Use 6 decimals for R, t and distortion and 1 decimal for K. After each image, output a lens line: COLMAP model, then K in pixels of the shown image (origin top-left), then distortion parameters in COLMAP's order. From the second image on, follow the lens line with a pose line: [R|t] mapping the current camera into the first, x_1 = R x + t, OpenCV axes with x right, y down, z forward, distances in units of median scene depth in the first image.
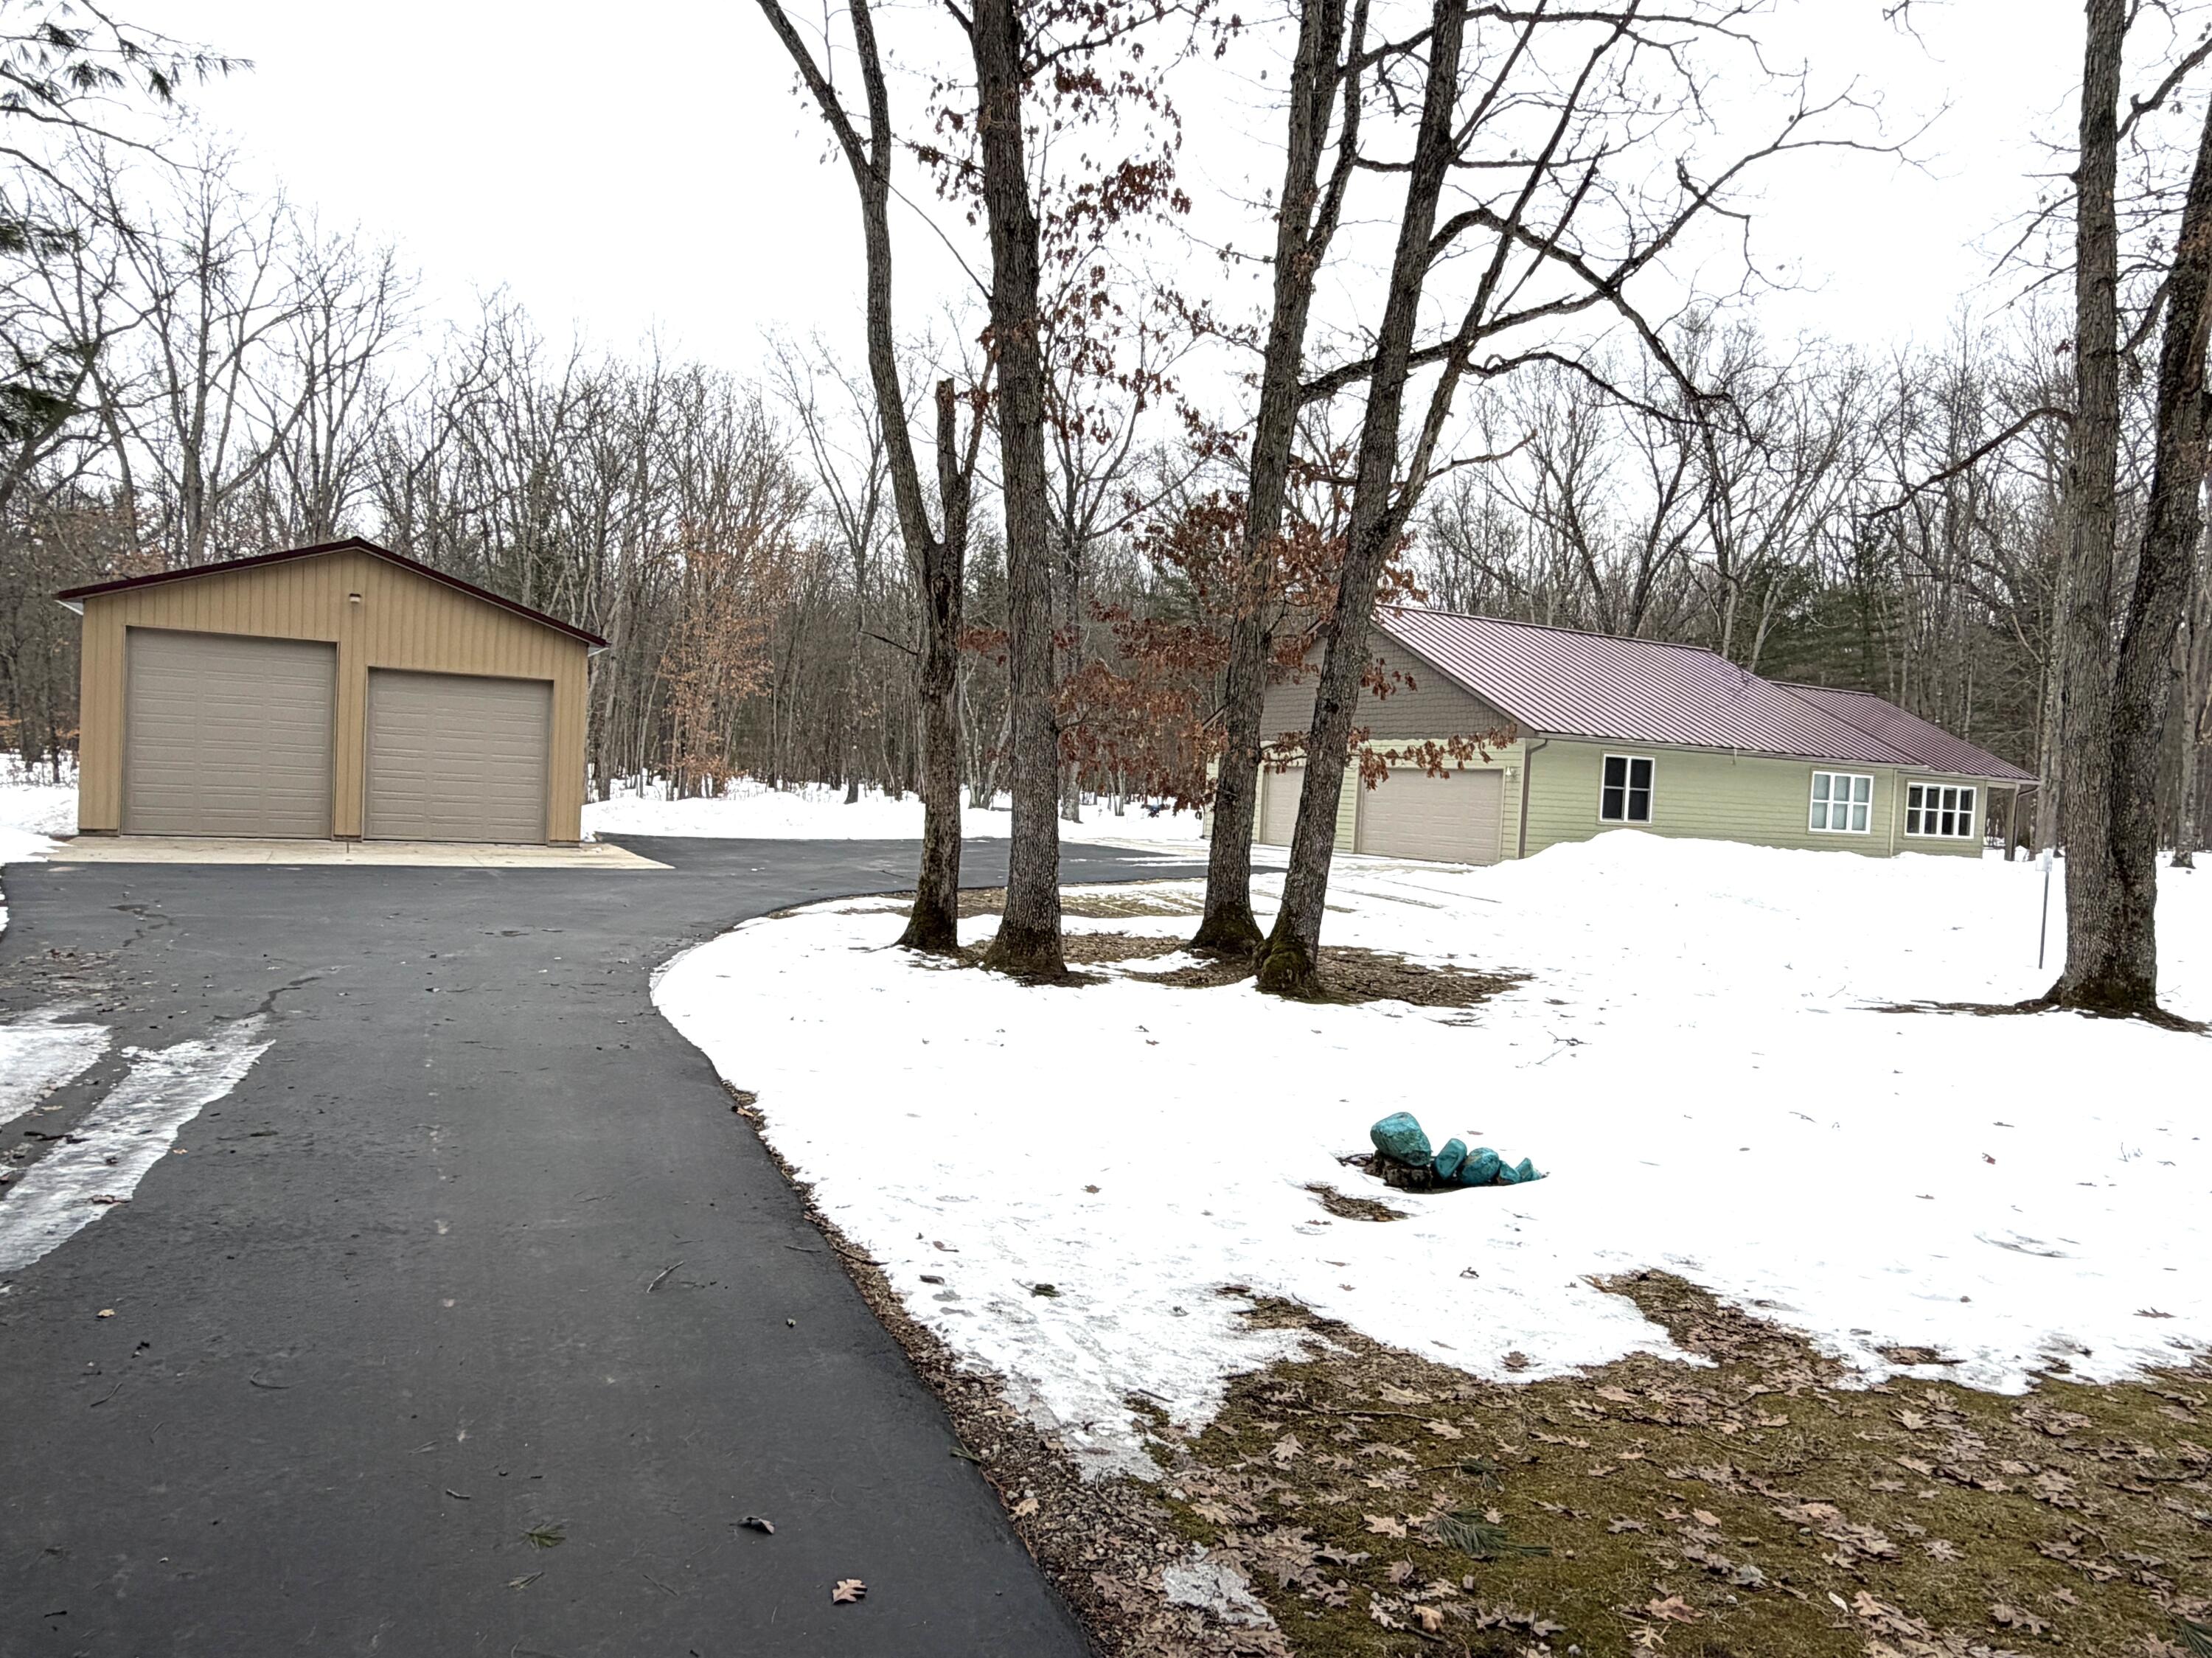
lens RADIAL K [[1284.2, 0, 1097.9], [0, 1284.2, 823.4], [0, 0, 1]] dist [-0.001582, 0.000905]
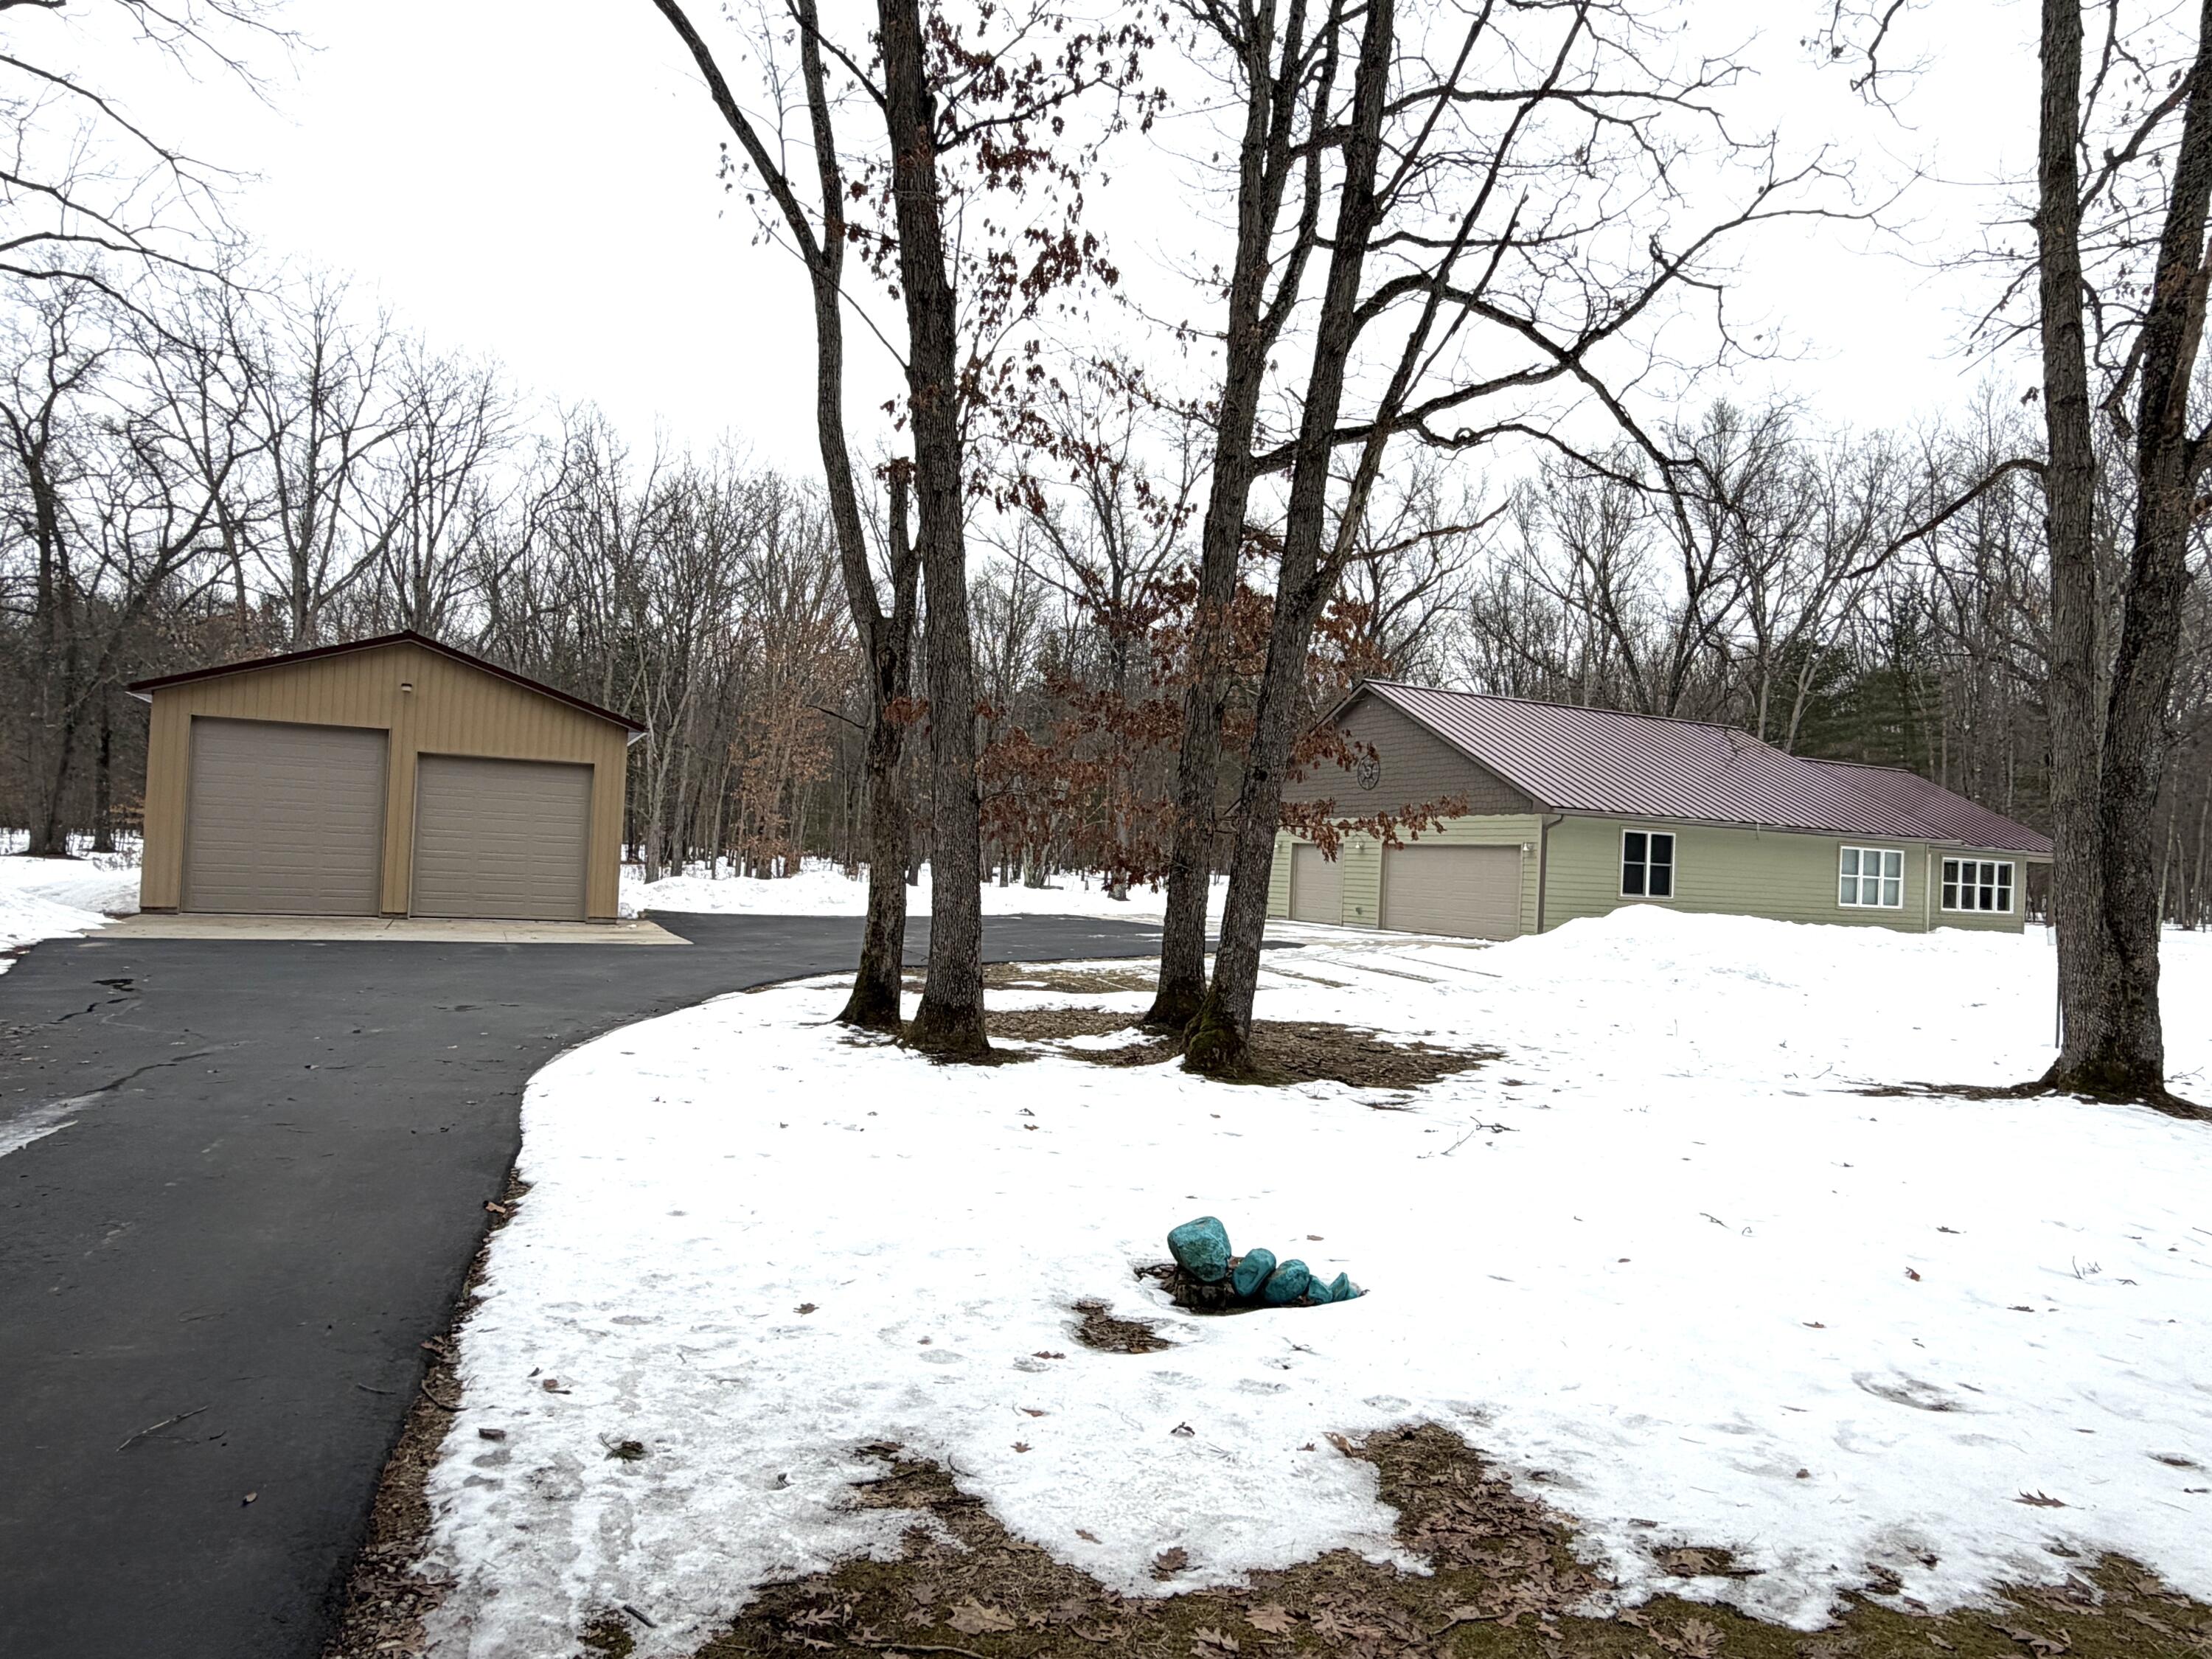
lens RADIAL K [[1219.2, 0, 1112.2], [0, 1219.2, 838.4], [0, 0, 1]] dist [-0.001377, 0.000256]
pose [[0.998797, -0.004906, -0.048783, 0.096129], [0.002354, 0.998632, -0.052244, 0.004095], [0.048973, 0.052066, 0.997442, 0.066858]]
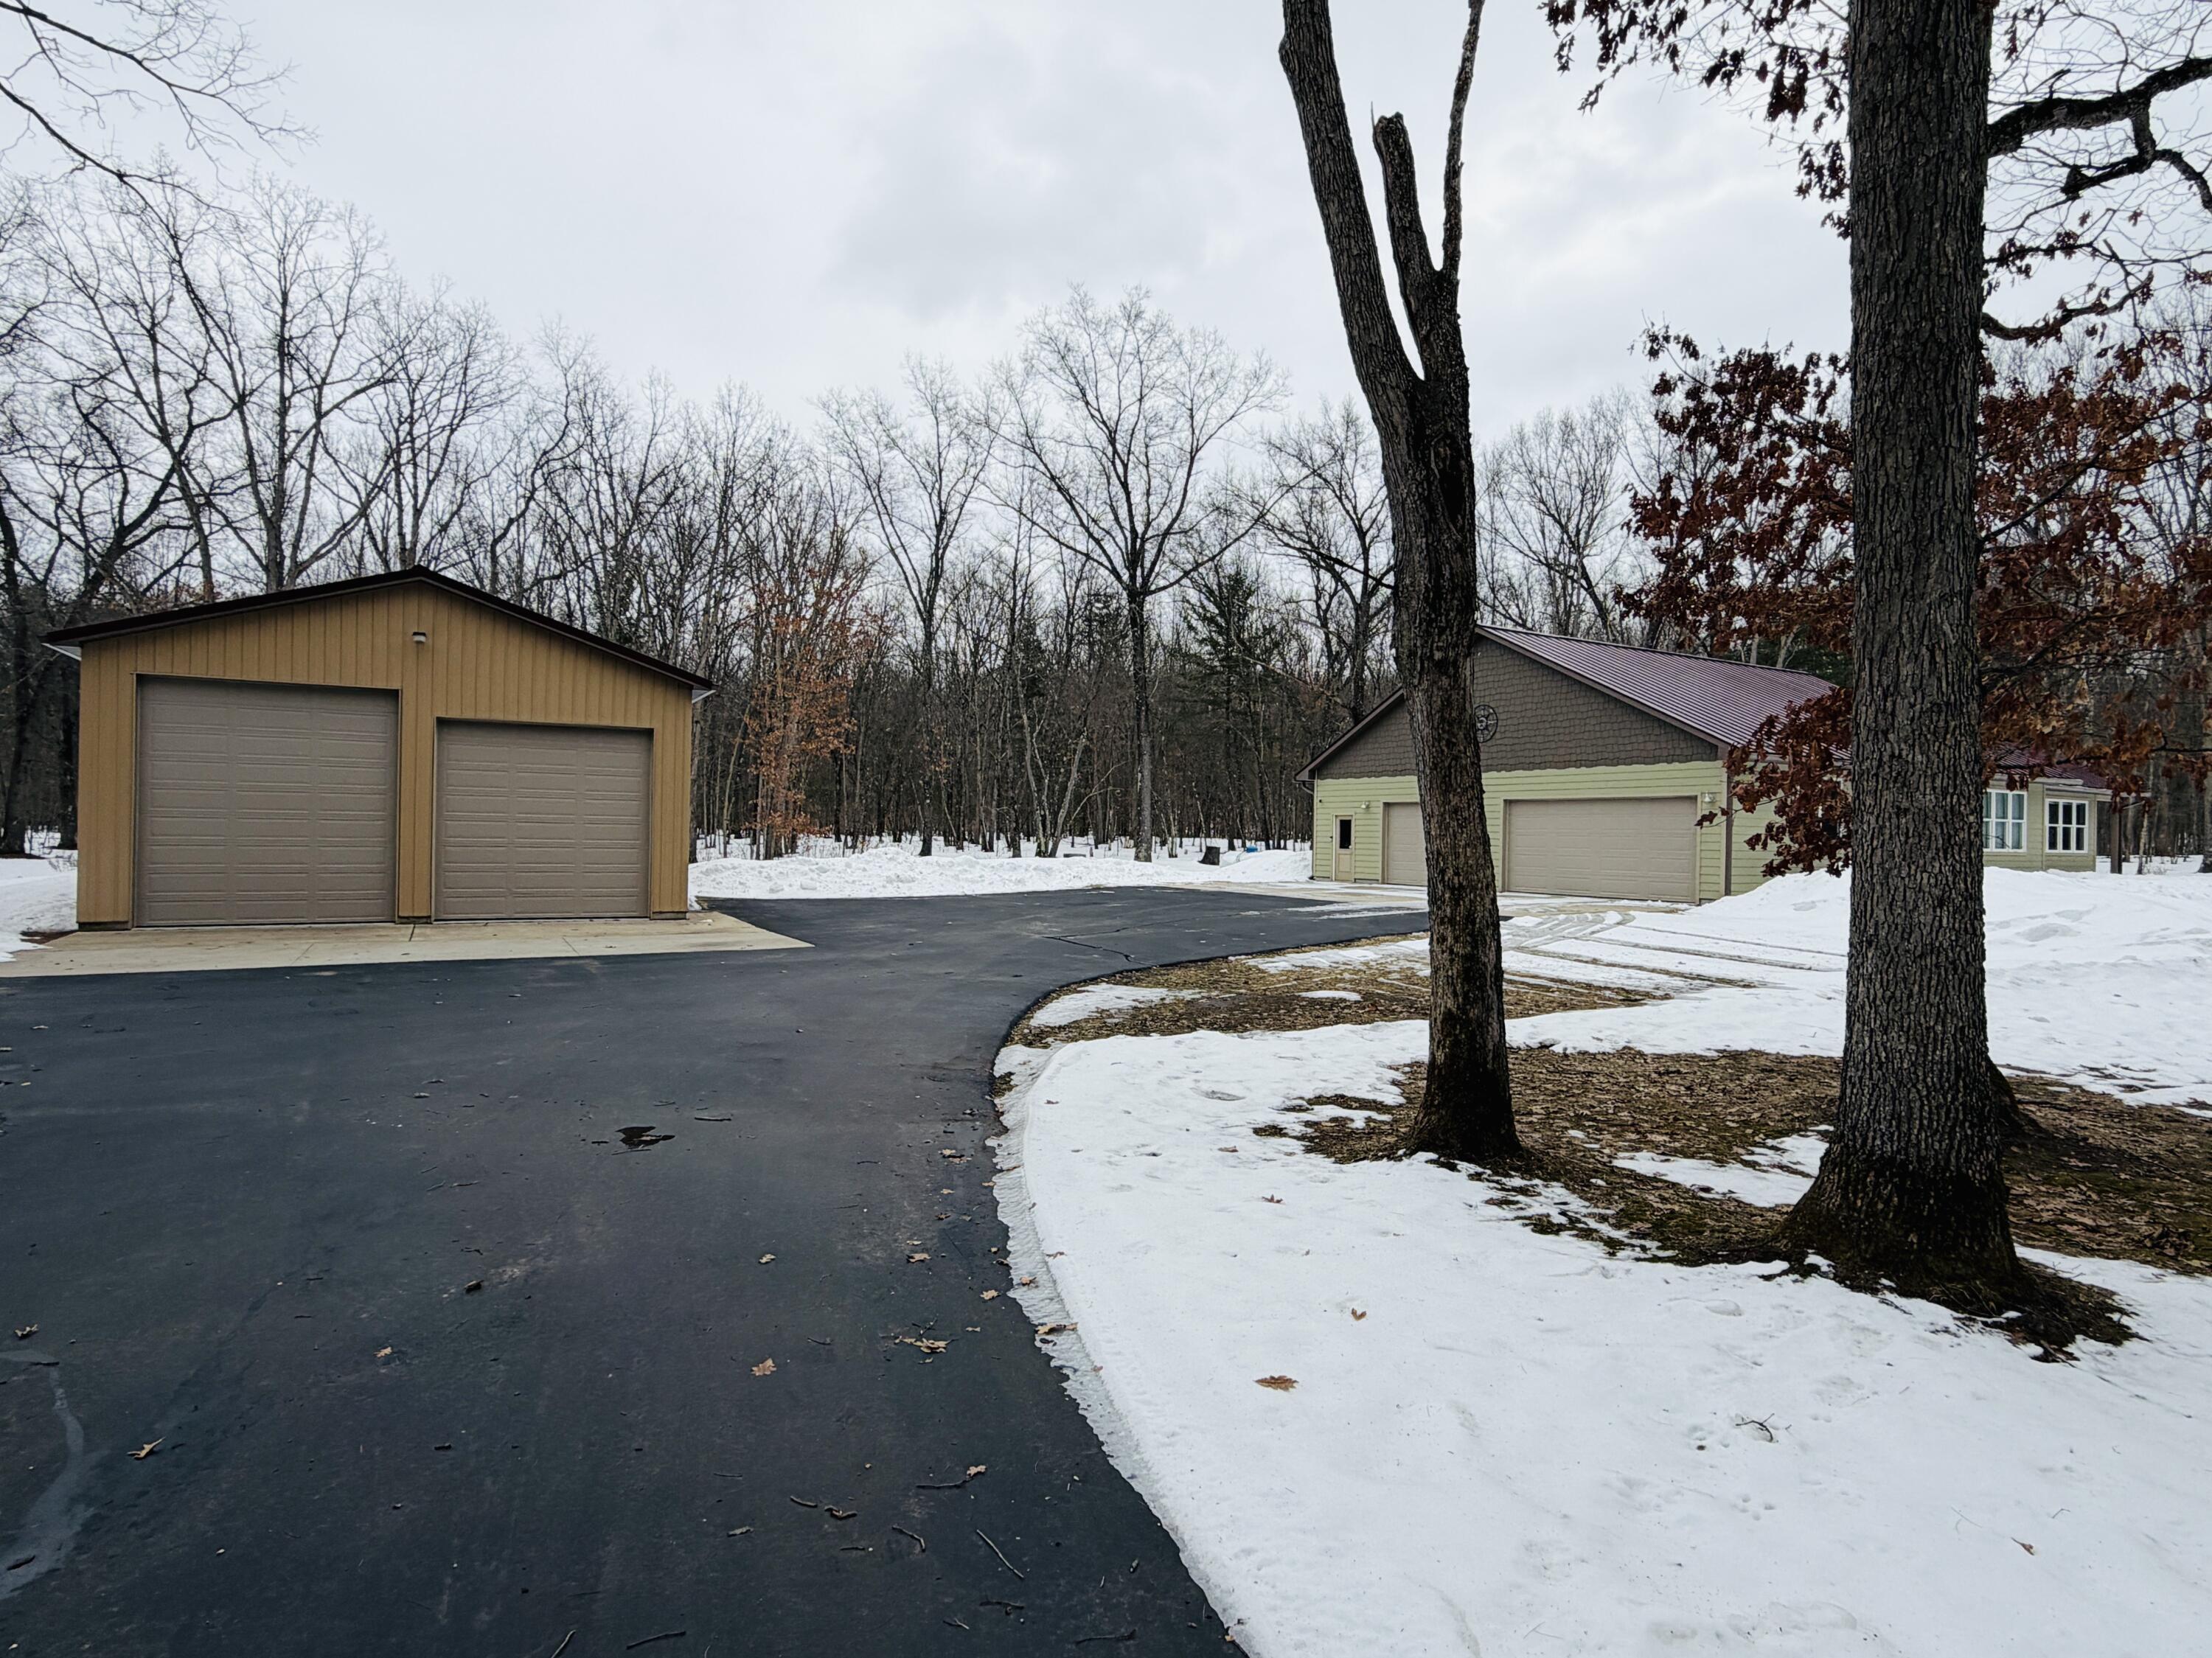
lens RADIAL K [[1078.7, 0, 1106.0], [0, 1078.7, 829.0], [0, 0, 1]] dist [0.001090, -0.001214]
pose [[0.999342, -0.033424, 0.014053, -0.266093], [0.033838, 0.998968, -0.030284, -0.022219], [-0.013026, 0.030739, 0.999443, 0.546168]]
